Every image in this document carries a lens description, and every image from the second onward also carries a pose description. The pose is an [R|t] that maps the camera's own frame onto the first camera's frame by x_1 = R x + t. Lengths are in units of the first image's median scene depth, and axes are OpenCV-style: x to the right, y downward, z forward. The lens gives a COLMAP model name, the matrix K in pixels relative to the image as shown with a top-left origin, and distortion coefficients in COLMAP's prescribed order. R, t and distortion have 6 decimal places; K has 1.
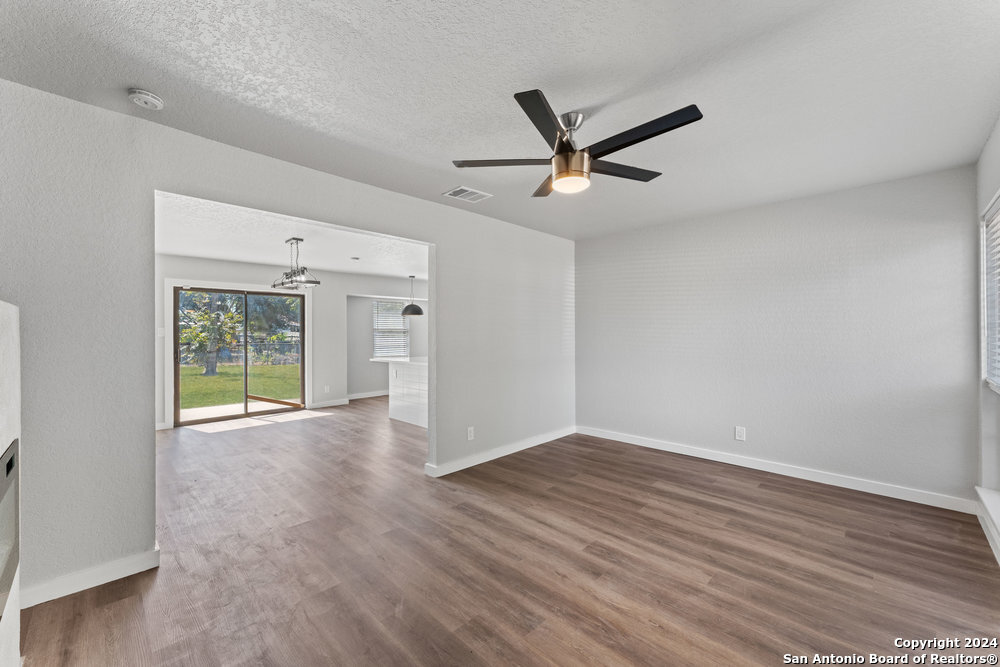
lens RADIAL K [[401.1, 0, 497.0], [0, 401.1, 337.3], [0, 0, 1]] dist [-0.001948, 0.000845]
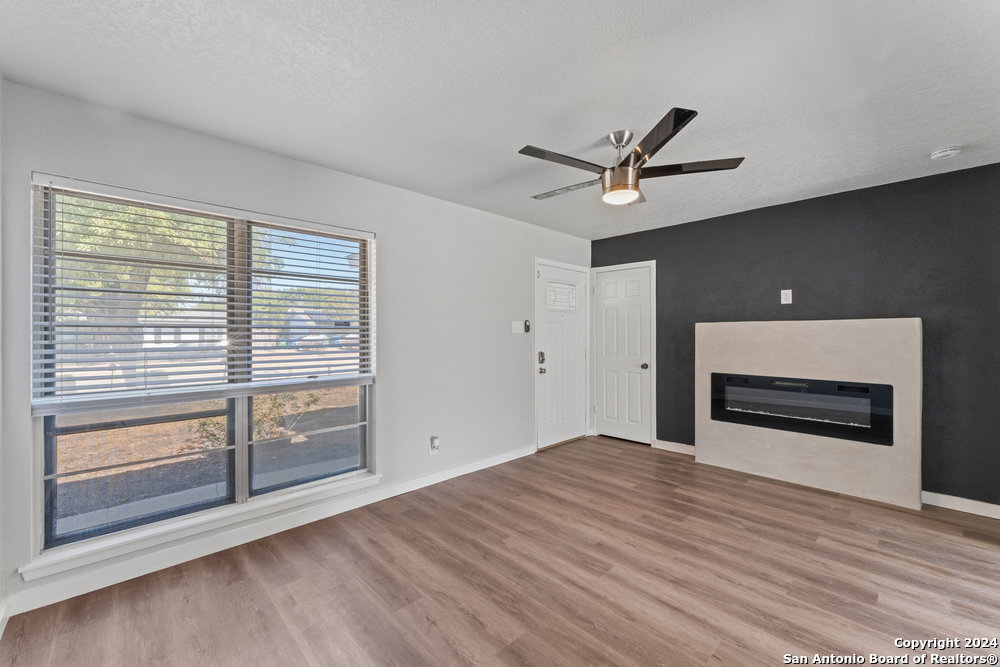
lens RADIAL K [[401.1, 0, 503.4], [0, 401.1, 335.8], [0, 0, 1]] dist [-0.001948, 0.000845]
pose [[-0.999791, 0.005137, 0.019774, 0.396837], [0.005381, 0.999910, 0.012295, -0.016118], [-0.019709, 0.012399, -0.999729, 1.709300]]
